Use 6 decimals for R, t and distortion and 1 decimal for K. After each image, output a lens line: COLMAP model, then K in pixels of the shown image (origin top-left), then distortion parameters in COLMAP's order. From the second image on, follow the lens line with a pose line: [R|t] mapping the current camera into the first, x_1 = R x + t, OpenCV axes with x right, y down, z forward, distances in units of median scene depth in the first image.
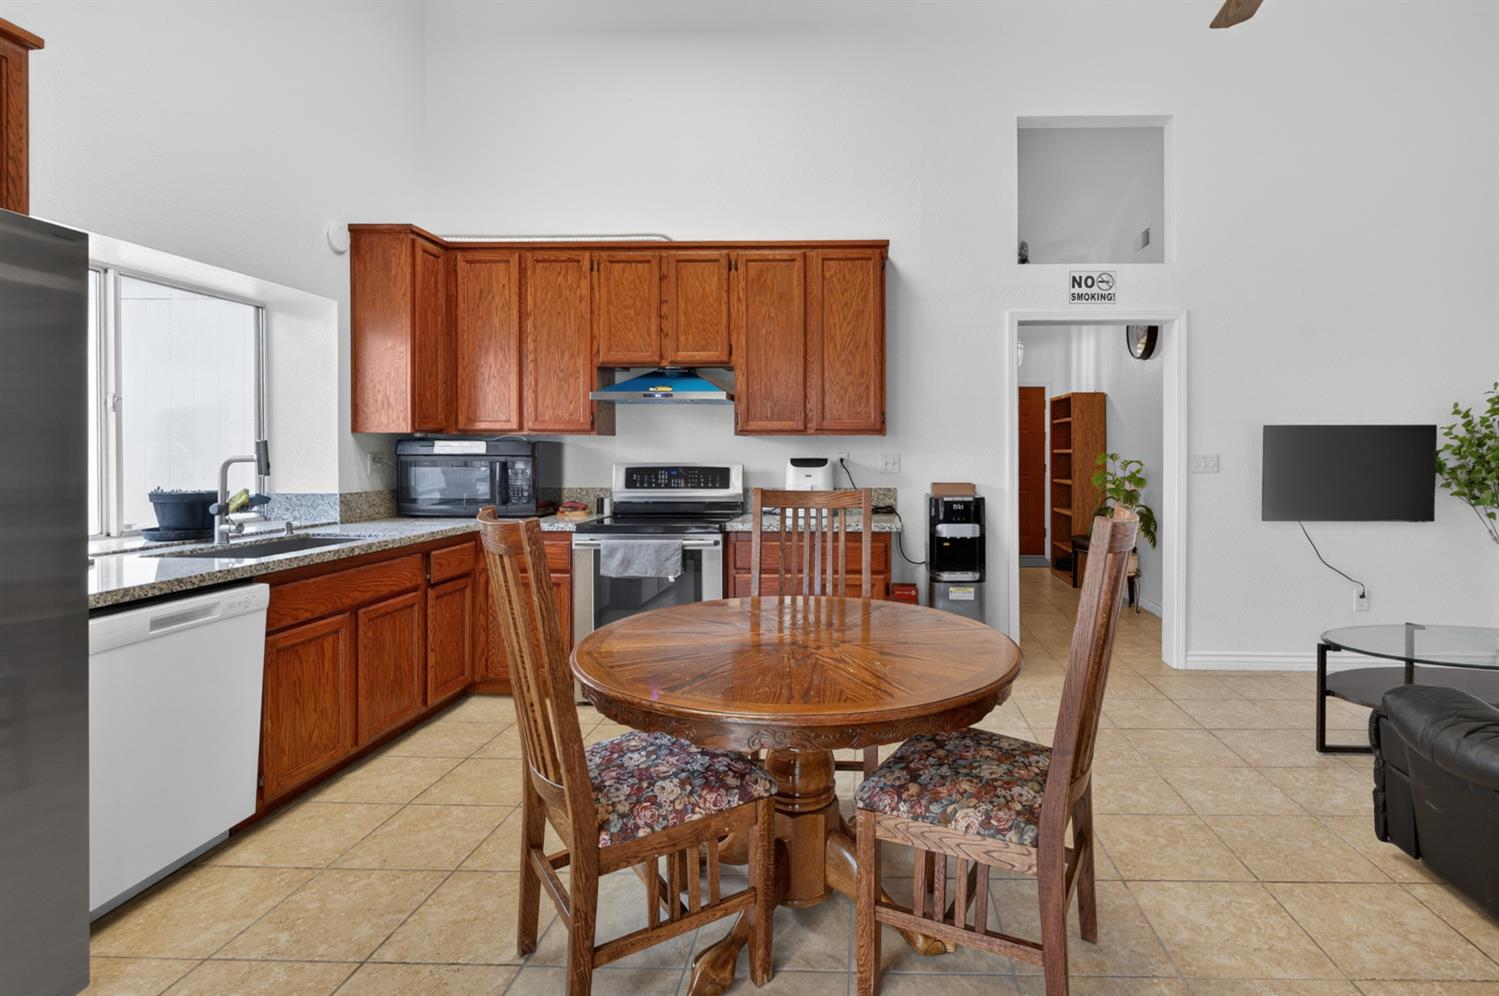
lens RADIAL K [[738.0, 0, 845.2], [0, 738.0, 457.4], [0, 0, 1]] dist [-0.006676, -0.000918]
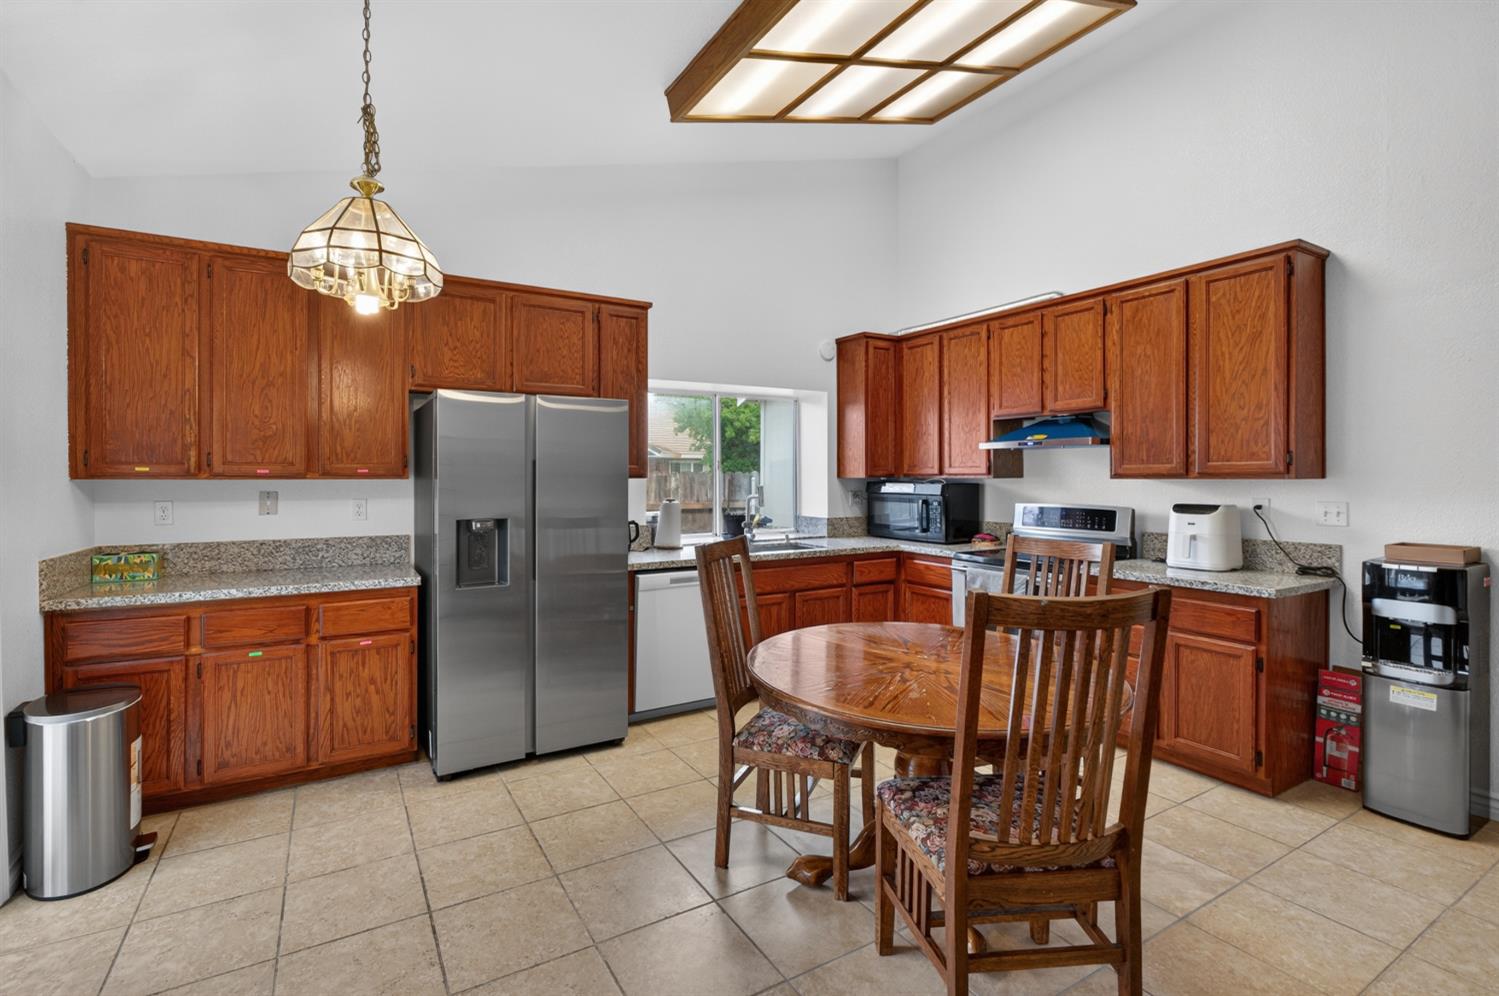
lens RADIAL K [[686.6, 0, 716.7], [0, 686.6, 482.2], [0, 0, 1]] dist [-0.004468, -0.000233]
pose [[0.513004, 0.006296, -0.858363, 0.377007], [-0.003644, 0.999980, 0.005157, -0.028731], [0.858378, 0.000482, 0.513017, 0.065093]]
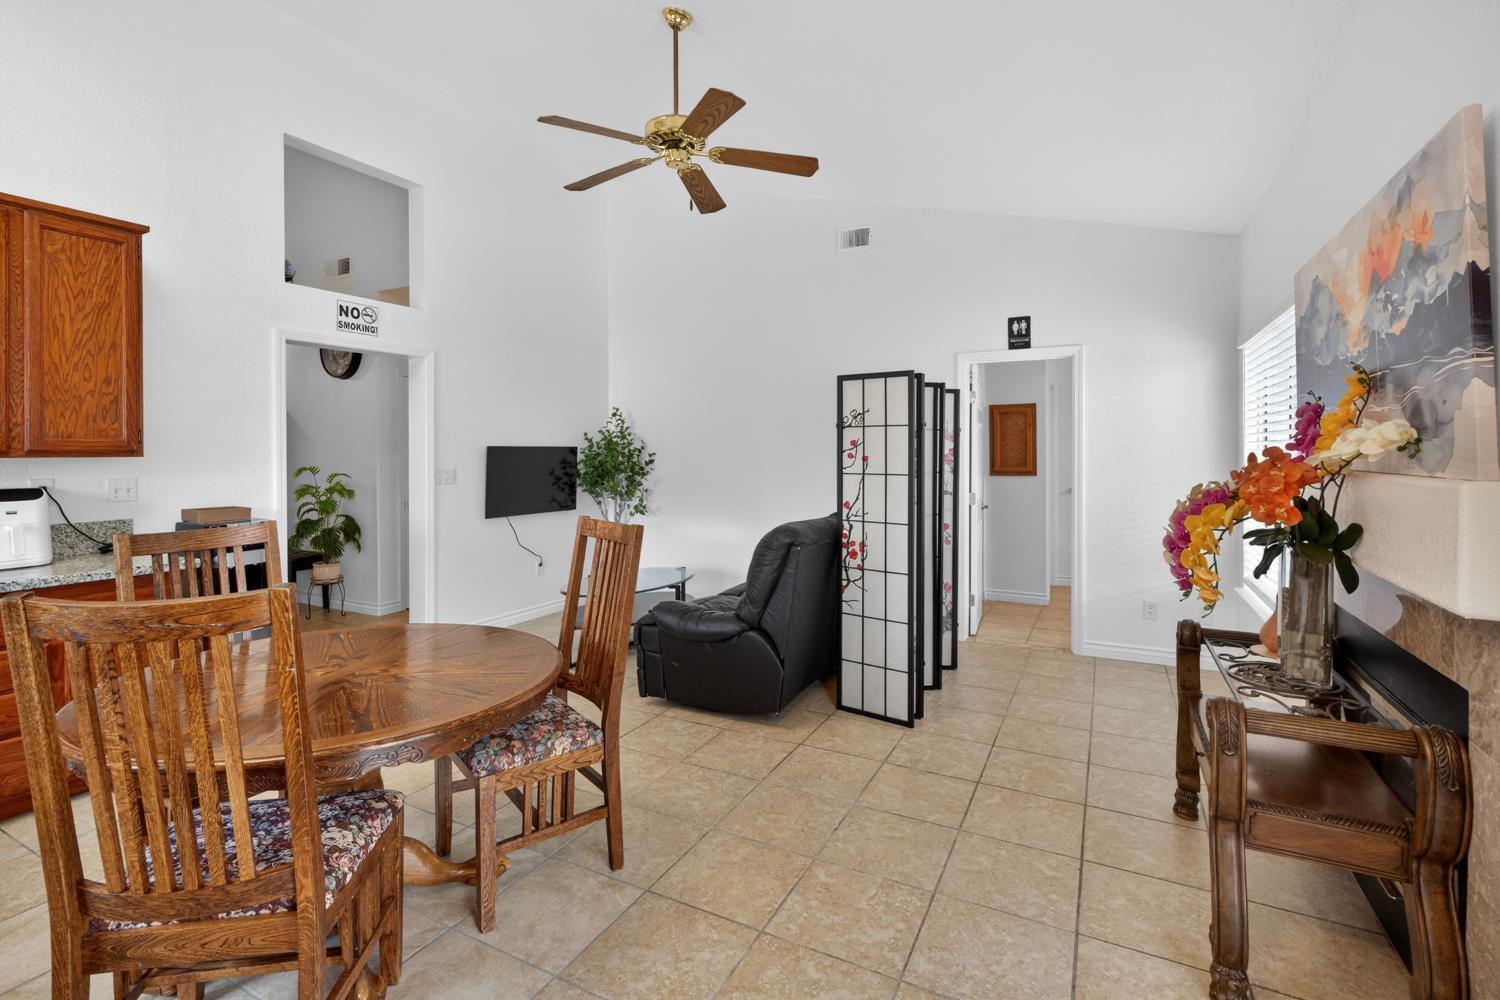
lens RADIAL K [[687.0, 0, 760.9], [0, 687.0, 455.7], [0, 0, 1]] dist [-0.004468, -0.000233]
pose [[0.431485, -0.007495, 0.902089, -0.345872], [0.008265, 0.999956, 0.004354, -0.029389], [-0.902082, 0.005577, 0.431529, 0.028609]]
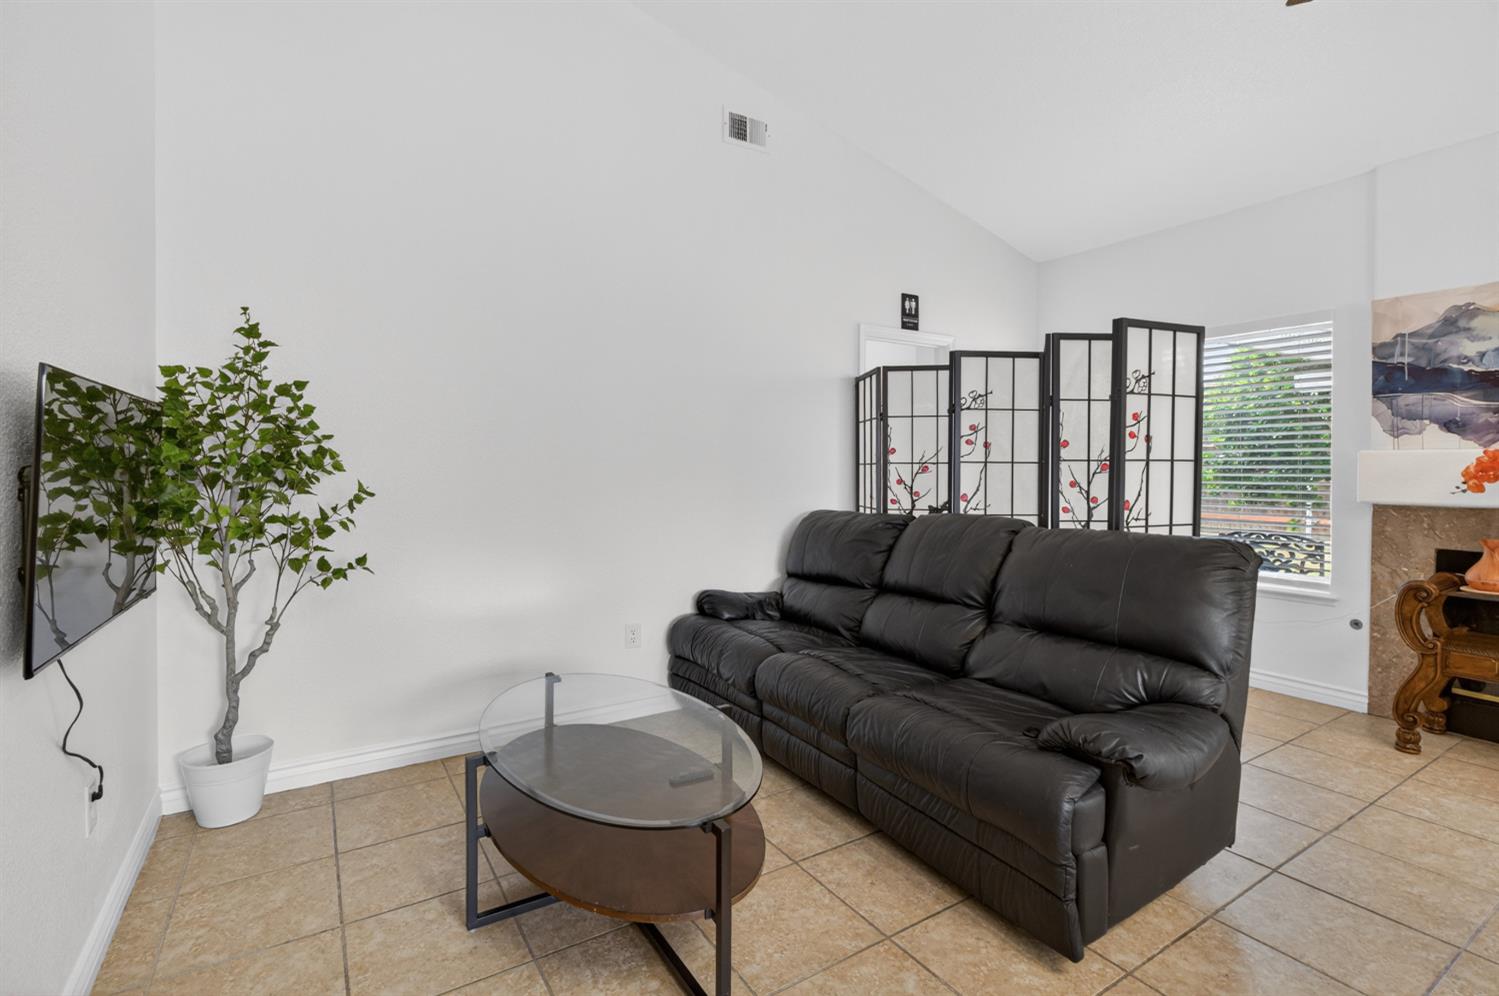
lens RADIAL K [[686.6, 0, 736.3], [0, 686.6, 466.3], [0, 0, 1]] dist [-0.004468, -0.000233]
pose [[-0.558108, -0.001305, 0.829768, 0.042644], [0.003428, 0.999987, 0.003879, -0.007442], [-0.829761, 0.005009, -0.558096, 0.934704]]
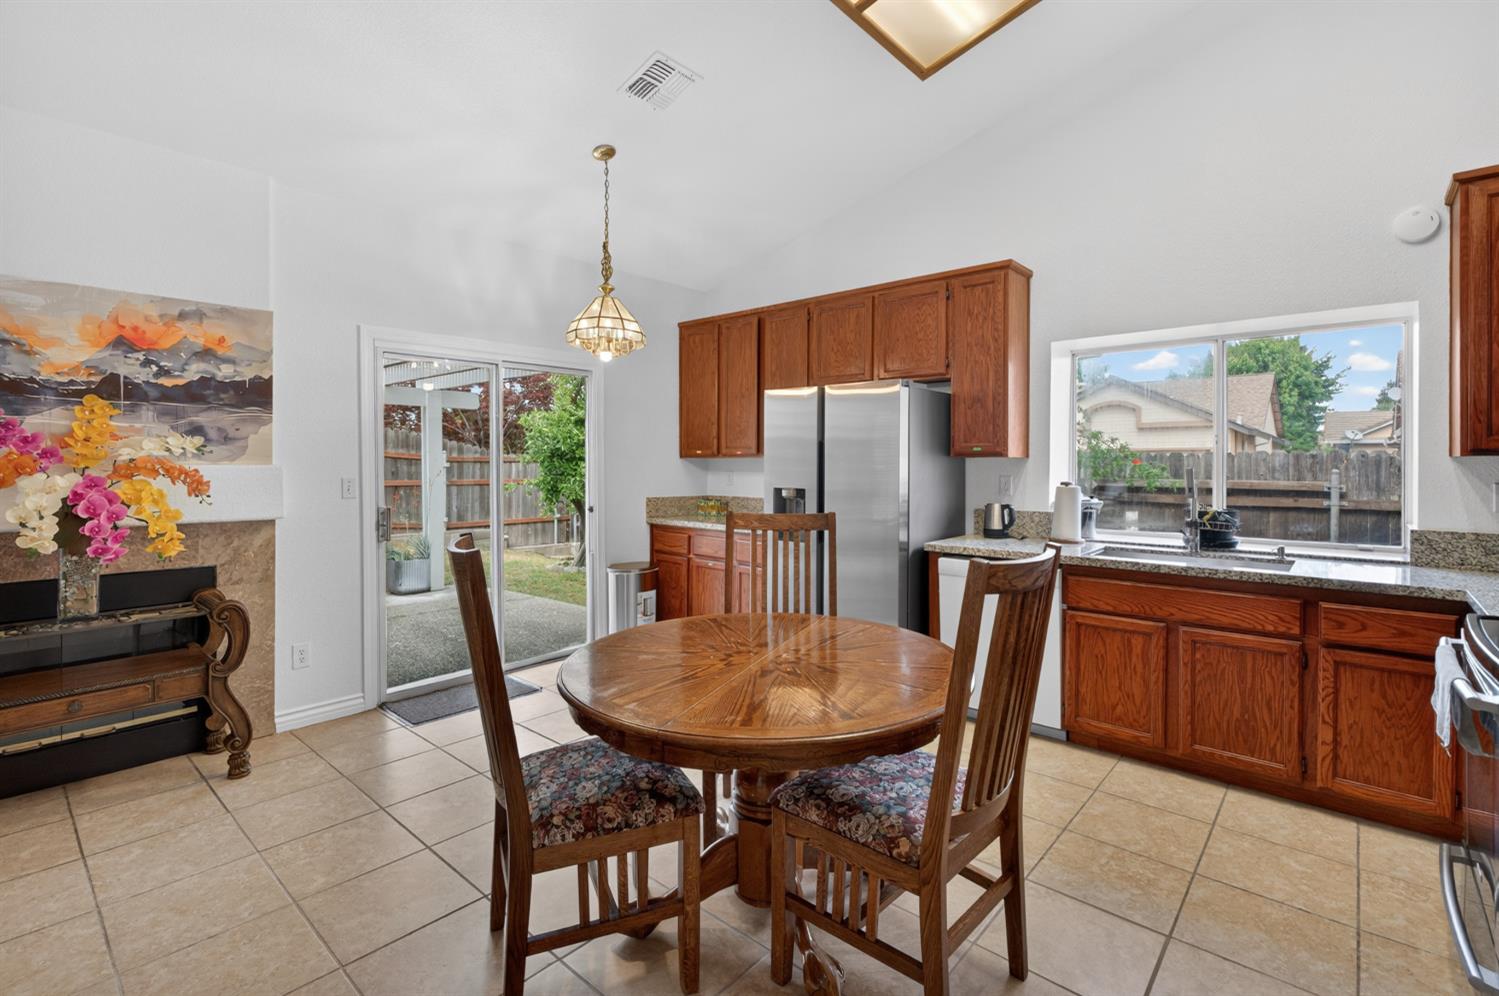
lens RADIAL K [[686.6, 0, 754.0], [0, 686.6, 463.9], [0, 0, 1]] dist [-0.004468, -0.000233]
pose [[-0.642621, -0.001181, -0.766184, 0.363883], [-0.008499, 0.999948, 0.005587, -0.022324], [0.766137, 0.010102, -0.642597, 0.835742]]
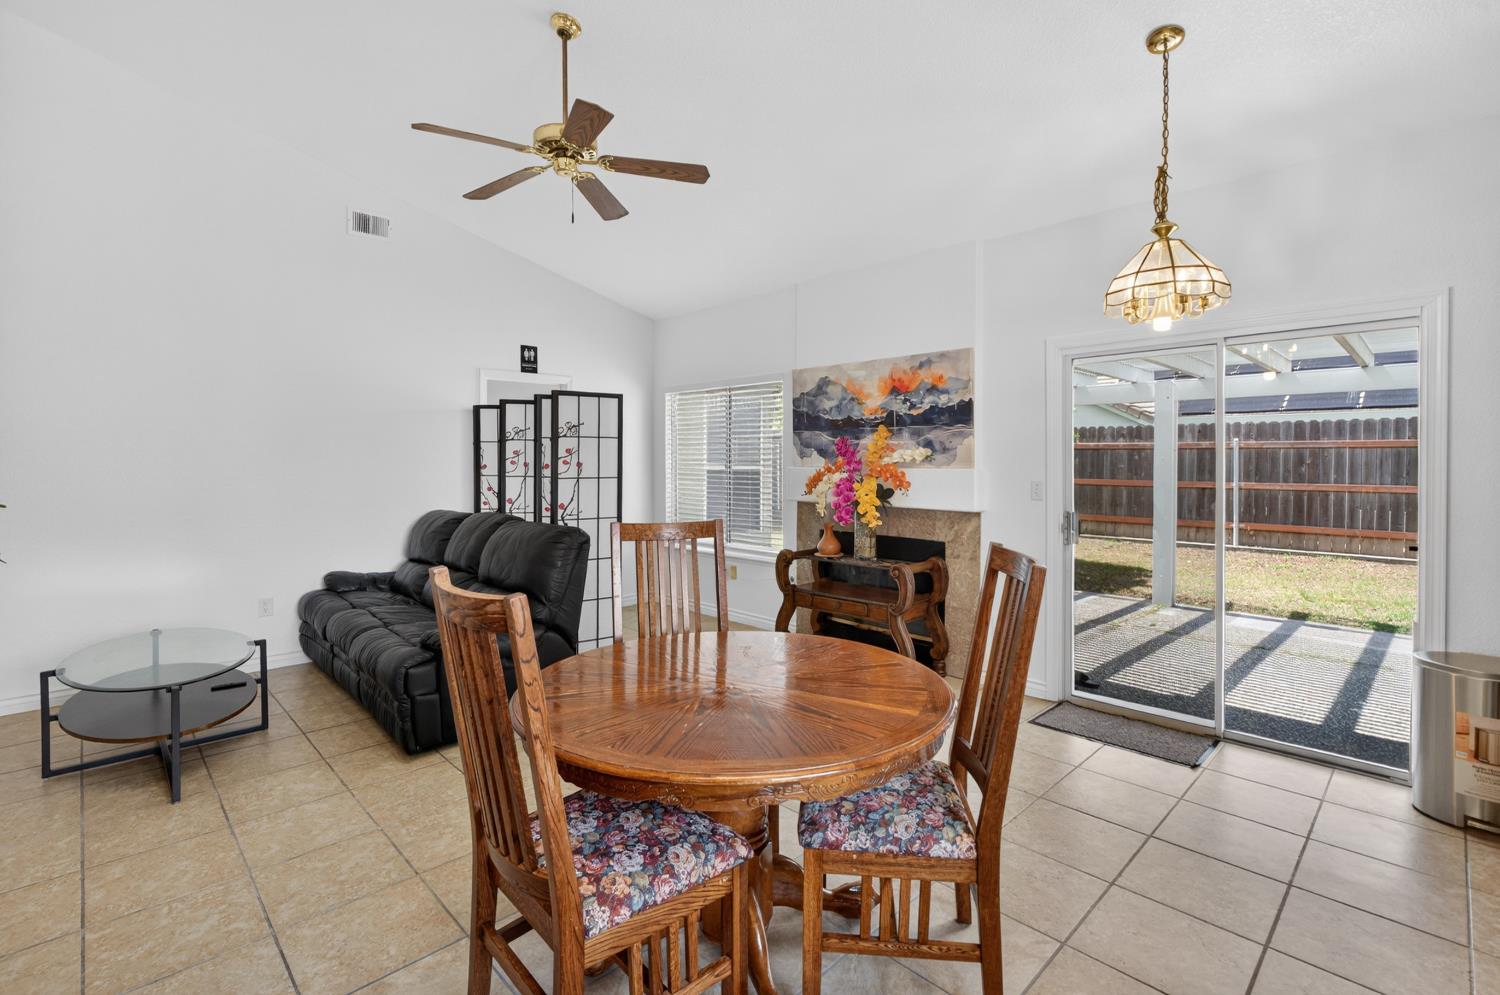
lens RADIAL K [[687.0, 0, 745.6], [0, 687.0, 468.0], [0, 0, 1]] dist [-0.004468, -0.000233]
pose [[-0.714330, -0.010136, 0.699735, -0.383985], [0.003312, 0.999835, 0.017865, -0.032775], [-0.699801, 0.015079, -0.714179, 0.848265]]
